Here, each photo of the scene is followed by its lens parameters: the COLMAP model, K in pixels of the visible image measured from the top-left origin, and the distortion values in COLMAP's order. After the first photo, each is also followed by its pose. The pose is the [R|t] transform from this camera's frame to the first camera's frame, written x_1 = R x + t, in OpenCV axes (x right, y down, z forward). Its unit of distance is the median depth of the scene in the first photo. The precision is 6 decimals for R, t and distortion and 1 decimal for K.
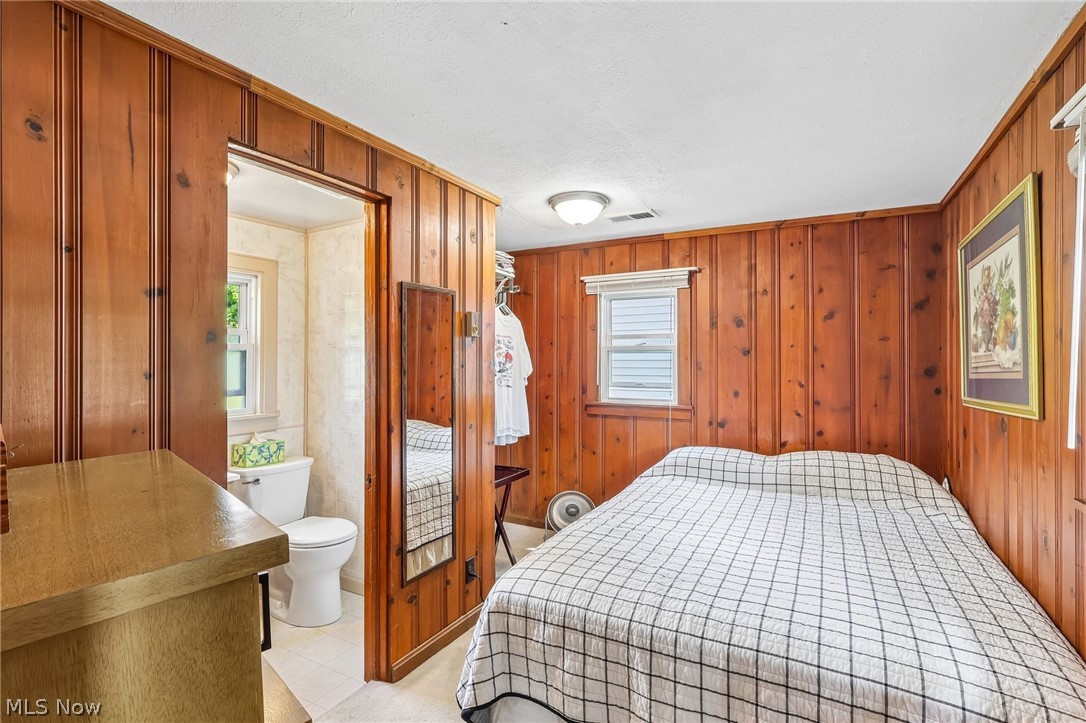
lens RADIAL K [[505.6, 0, 544.8], [0, 505.6, 357.8], [0, 0, 1]] dist [-0.001635, -0.000124]
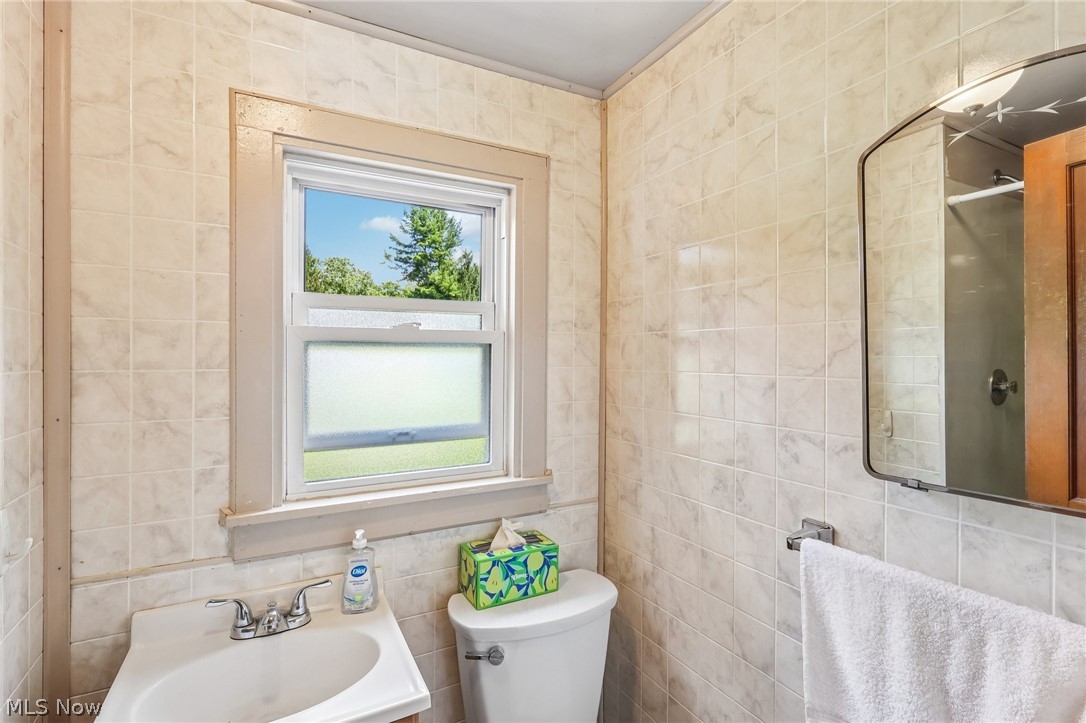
lens RADIAL K [[505.6, 0, 543.8], [0, 505.6, 357.0], [0, 0, 1]] dist [-0.001635, -0.000124]
pose [[0.847293, 0.003517, -0.531114, -0.278189], [-0.001108, 0.999988, 0.004853, -0.004930], [0.531124, -0.003524, 0.847287, 0.591848]]
